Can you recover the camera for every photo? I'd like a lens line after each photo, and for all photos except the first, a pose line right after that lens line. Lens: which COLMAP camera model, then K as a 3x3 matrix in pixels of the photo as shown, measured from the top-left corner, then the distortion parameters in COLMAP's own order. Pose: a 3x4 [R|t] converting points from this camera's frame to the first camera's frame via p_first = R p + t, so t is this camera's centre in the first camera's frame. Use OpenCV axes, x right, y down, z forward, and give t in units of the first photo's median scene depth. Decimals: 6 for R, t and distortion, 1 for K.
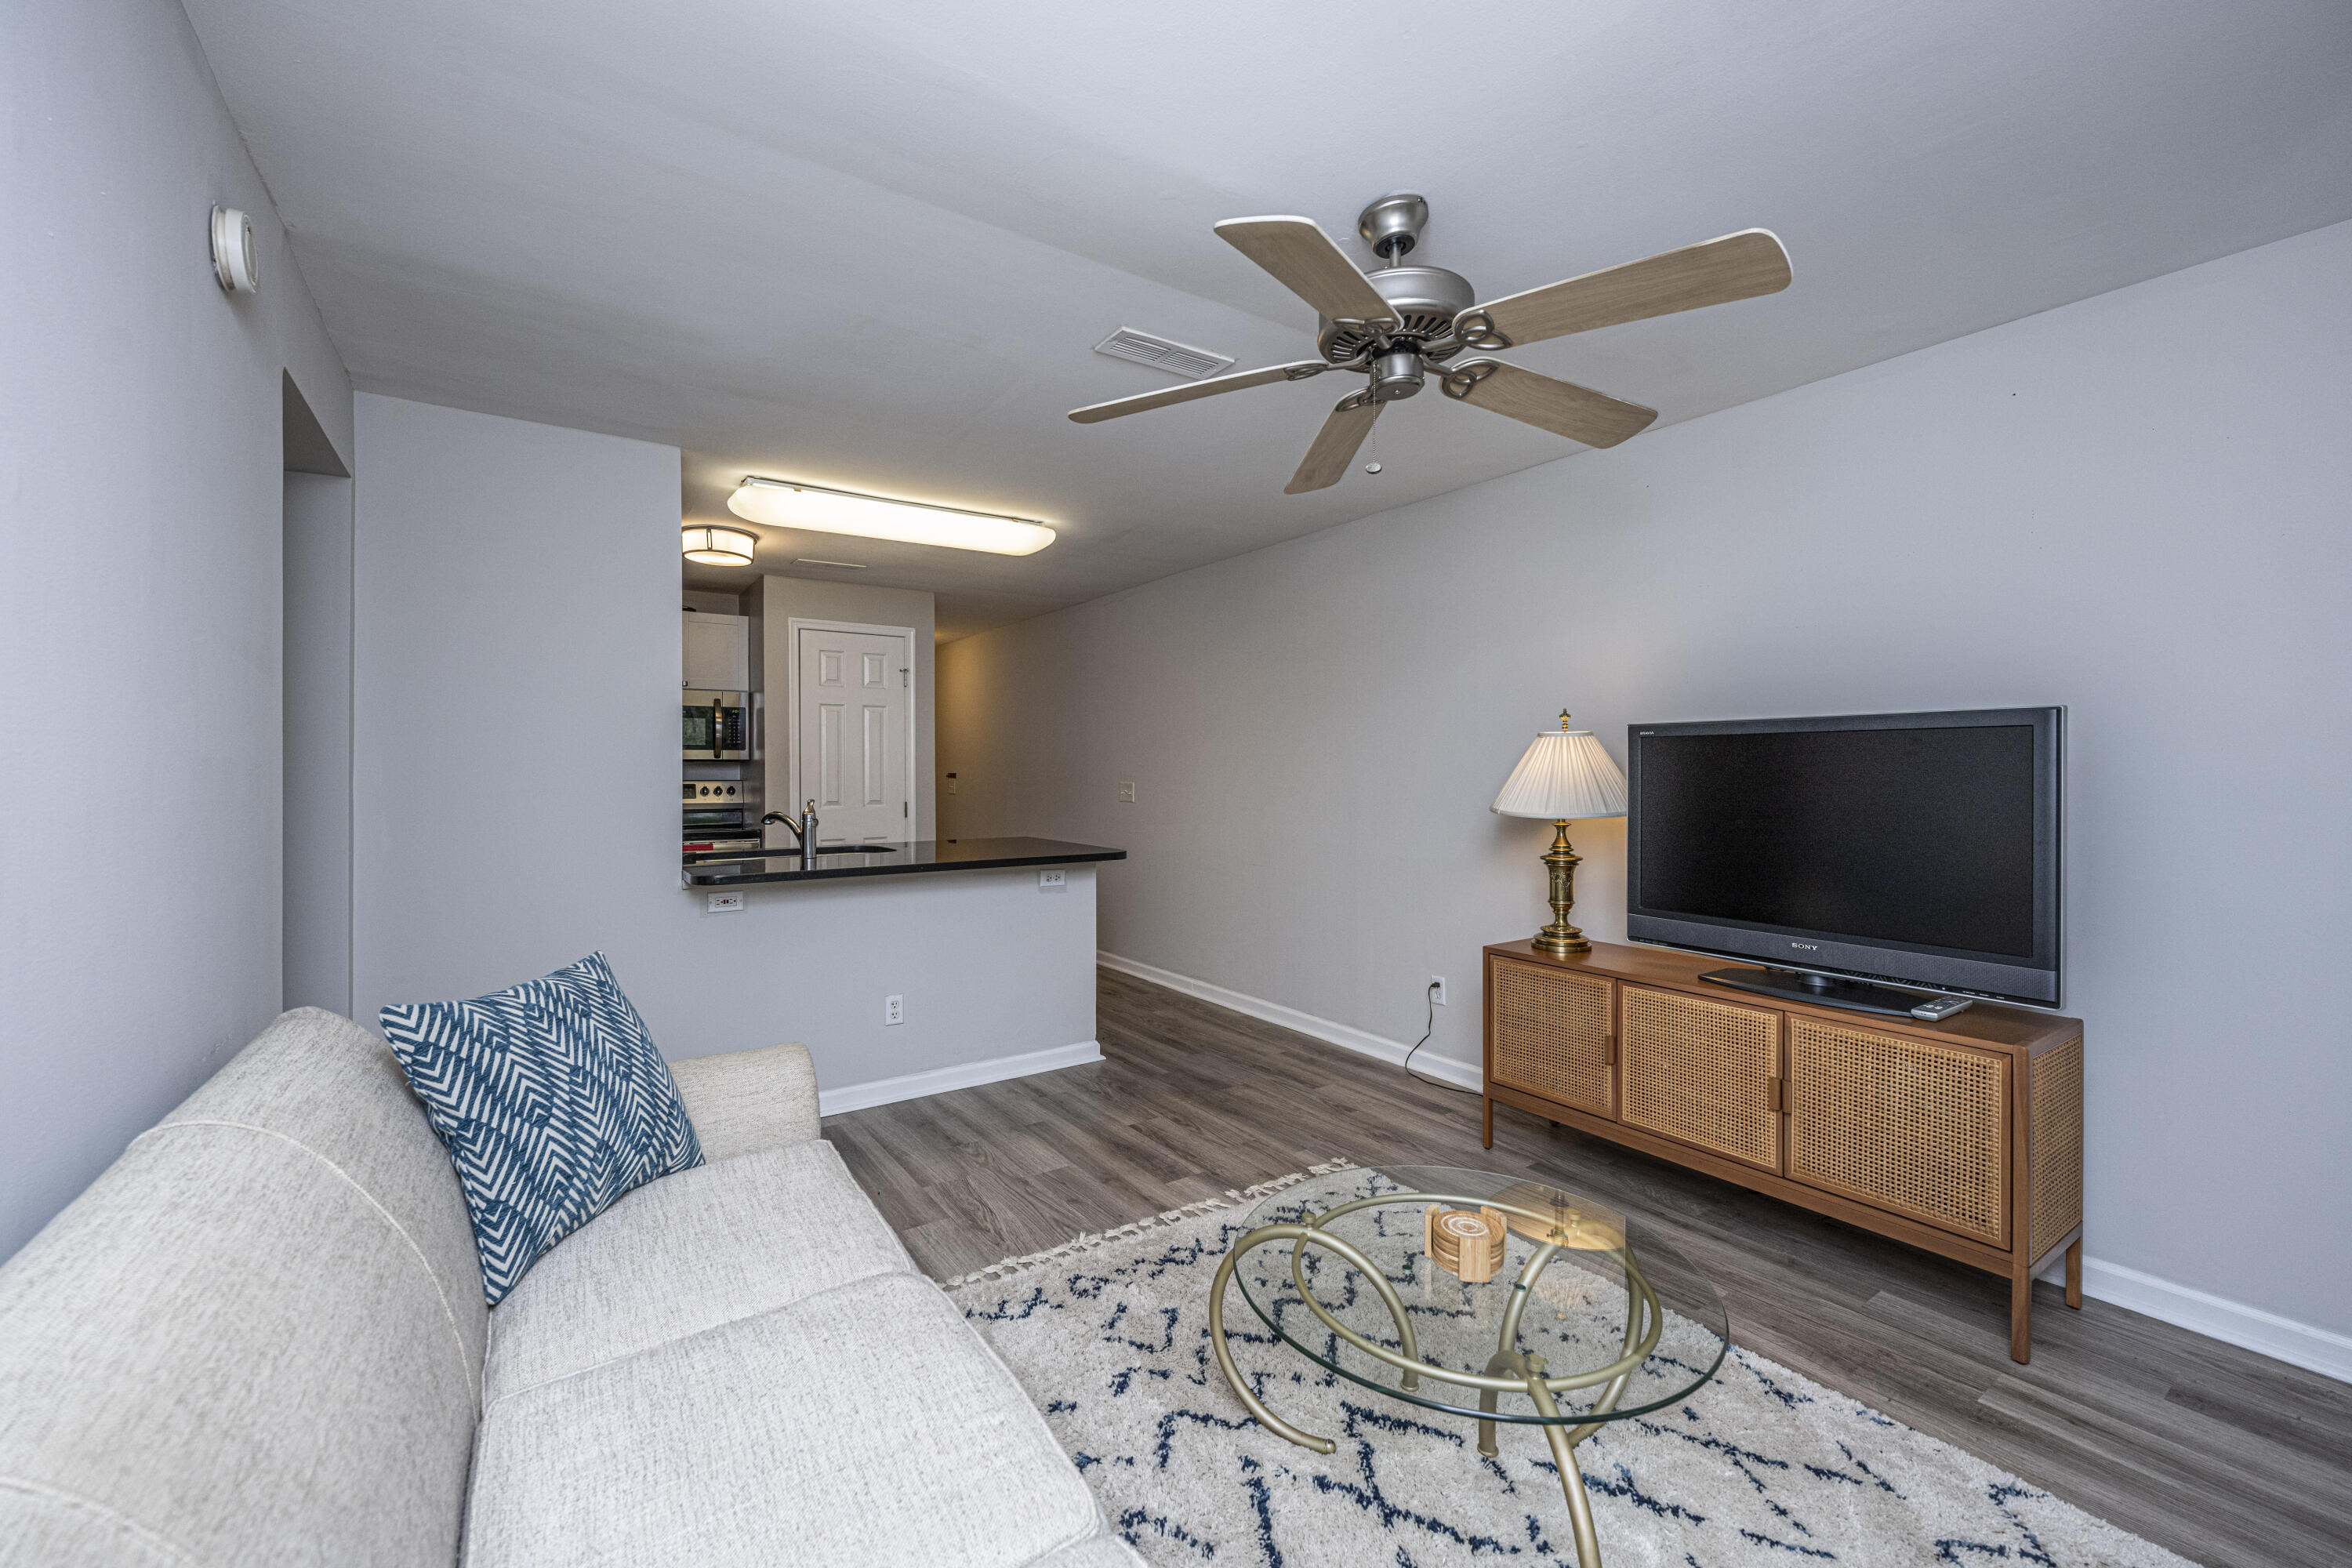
lens RADIAL K [[917.0, 0, 1110.5], [0, 917.0, 774.1], [0, 0, 1]] dist [-0.000224, 0.000025]
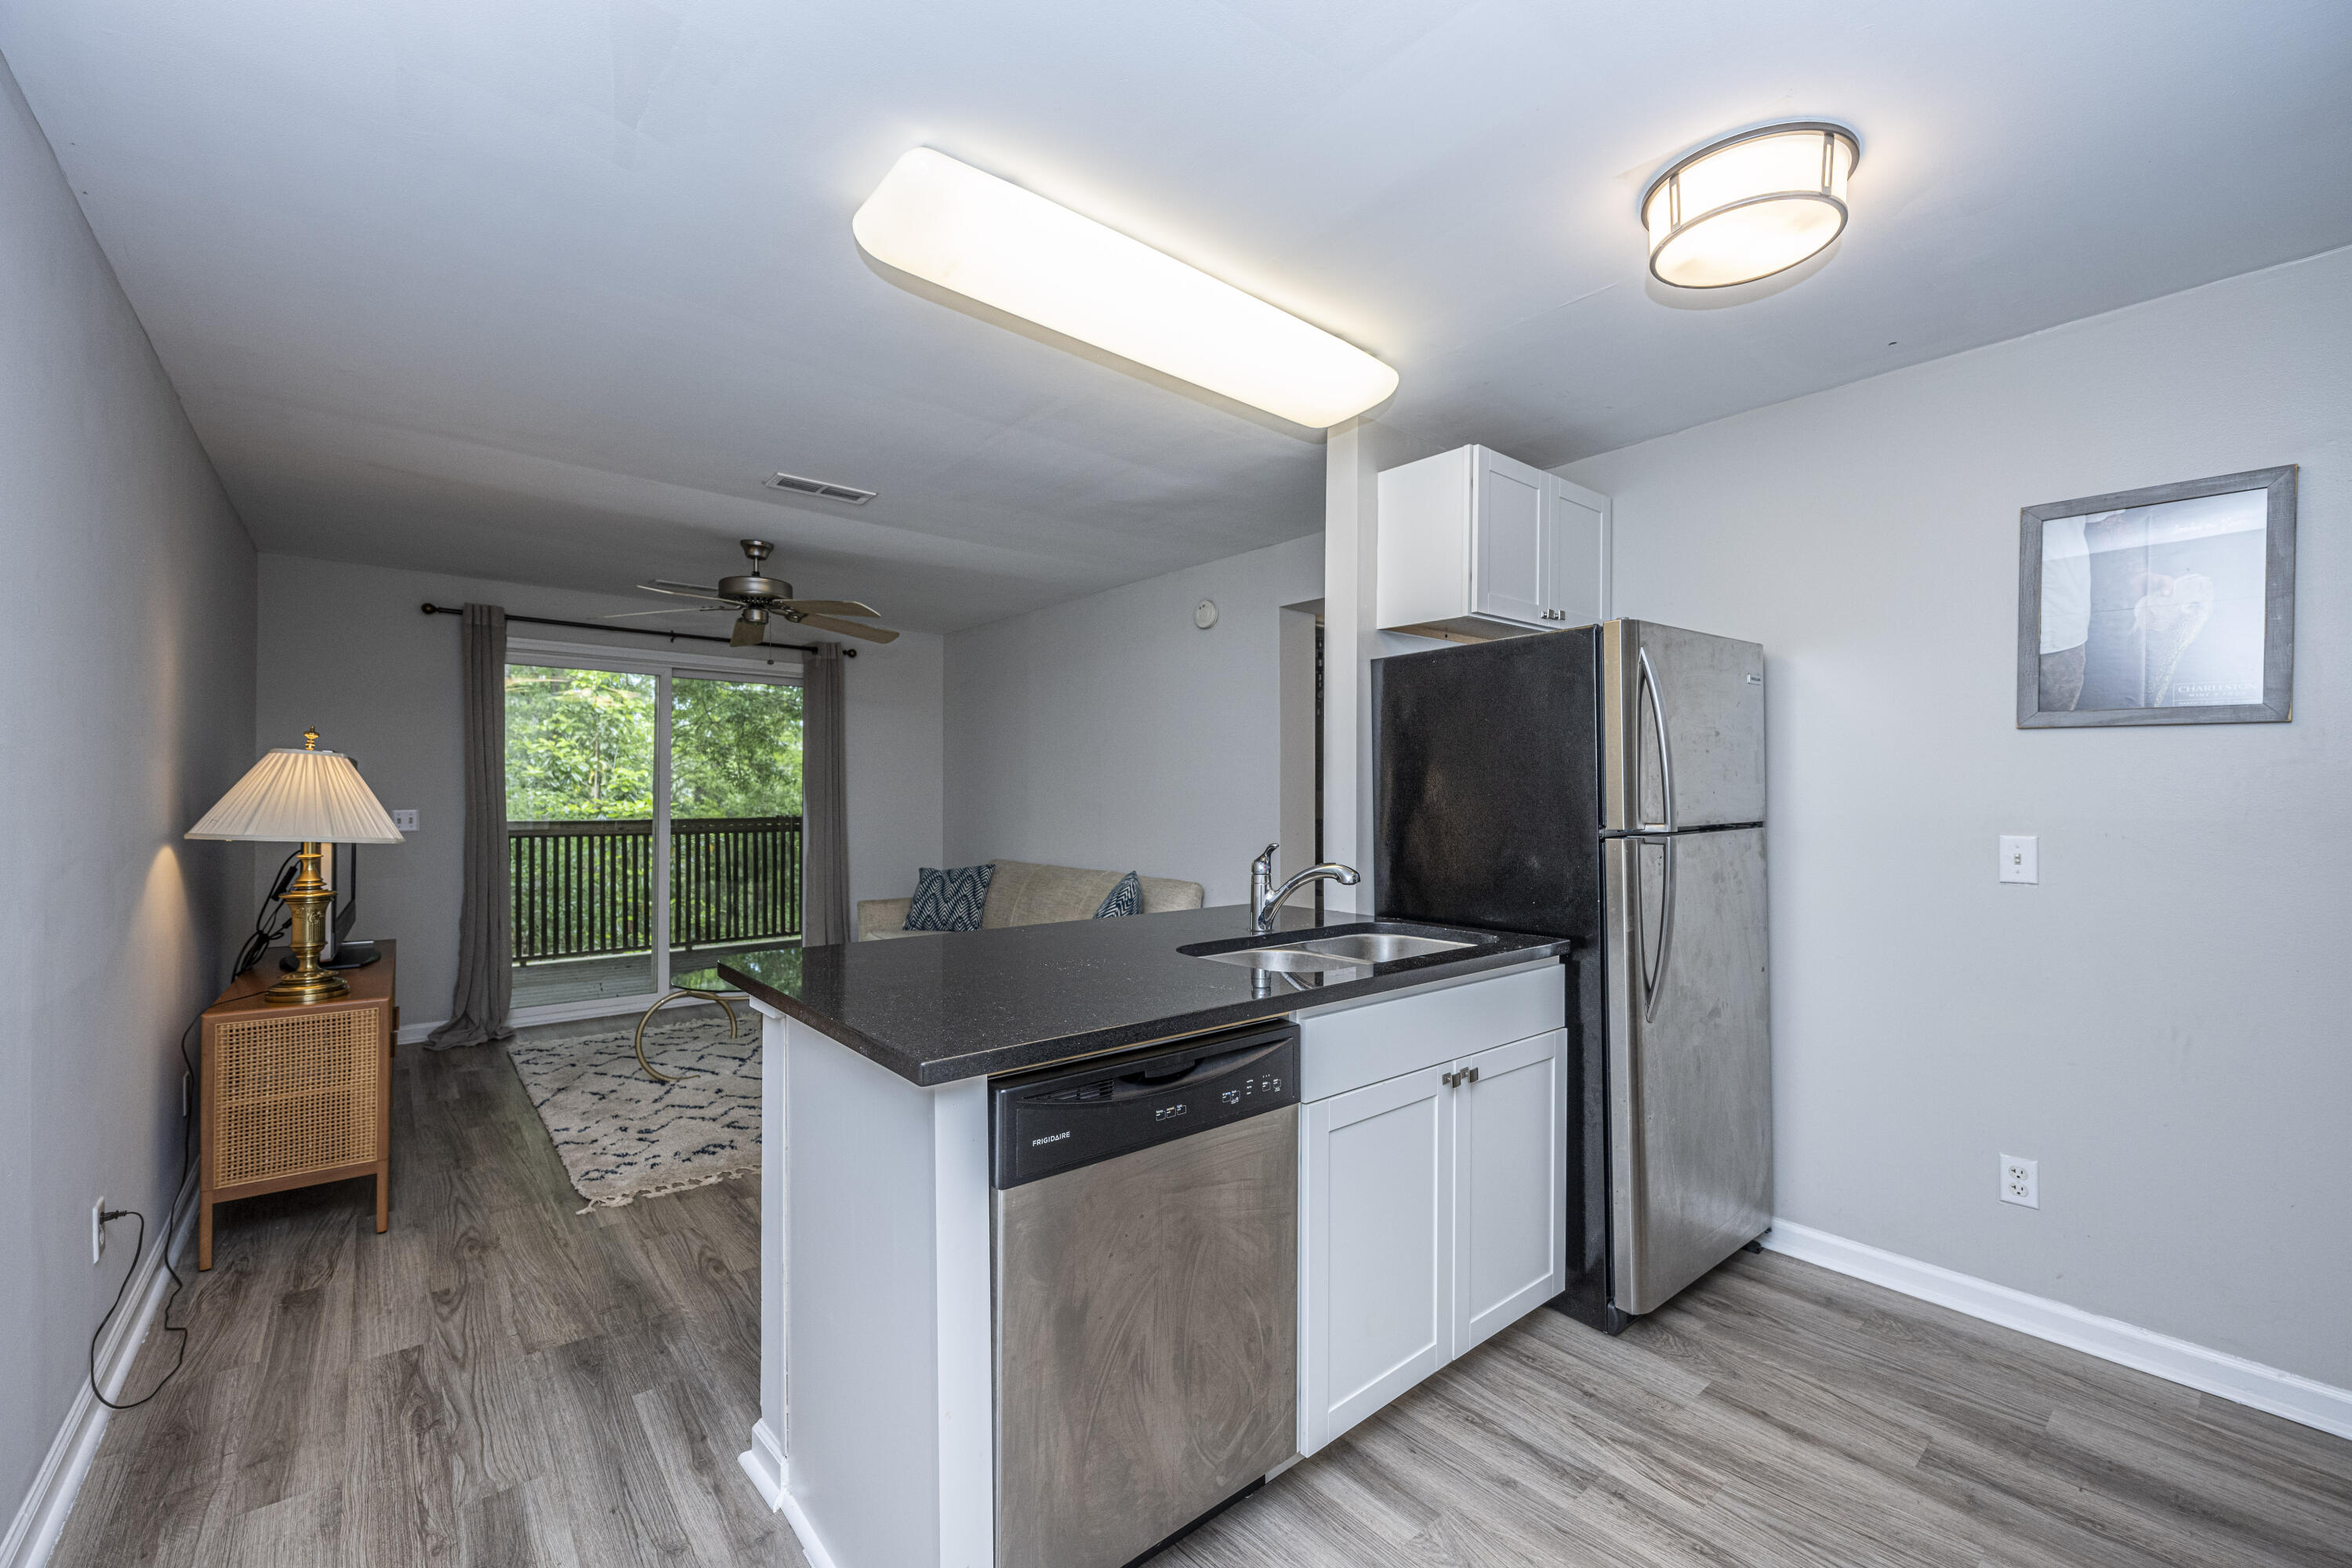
lens RADIAL K [[962.7, 0, 1130.8], [0, 962.7, 792.0], [0, 0, 1]] dist [-0.000596, 0.000015]
pose [[-0.993020, -0.004916, -0.117842, -0.185907], [-0.005229, 0.999984, 0.002342, -0.014101], [0.117829, 0.002942, -0.993030, 2.022312]]
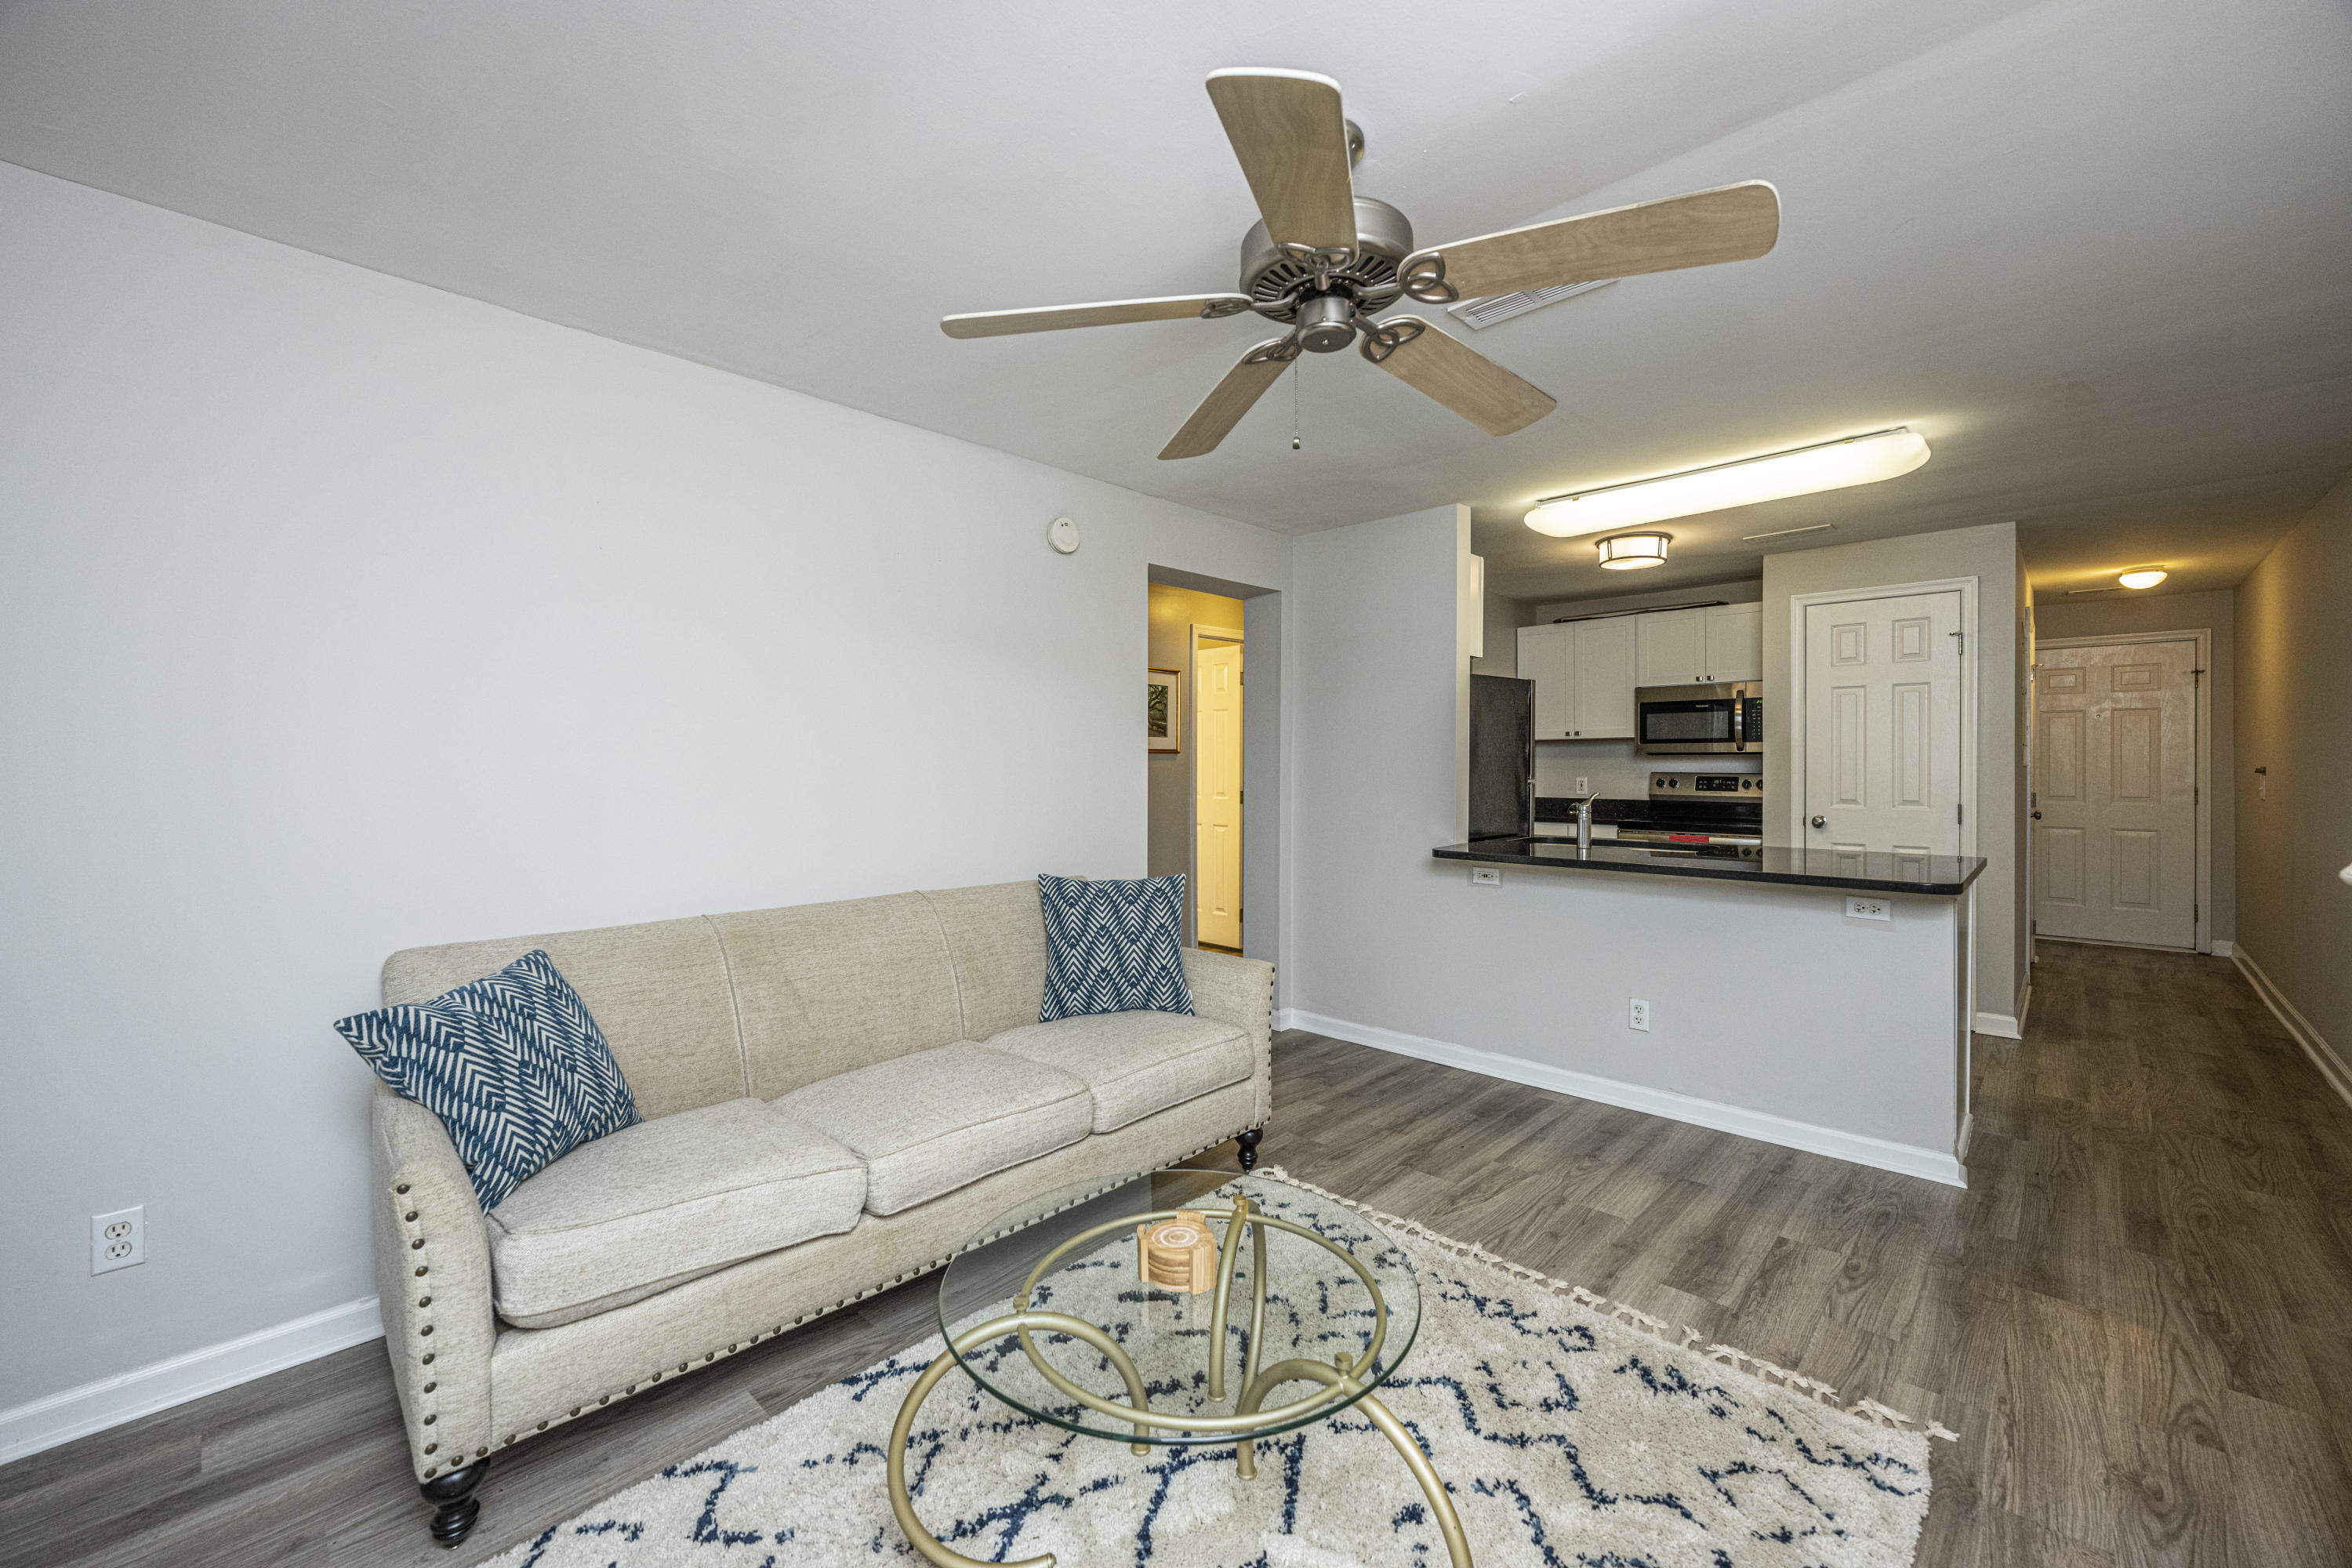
lens RADIAL K [[915.4, 0, 1240.2], [0, 915.4, 766.0], [0, 0, 1]] dist [0.000095, 0.000235]
pose [[0.280572, 0.002648, -0.959829, 0.676533], [-0.002183, 0.999995, 0.002121, -0.004240], [0.959831, 0.001500, 0.280576, 0.398676]]
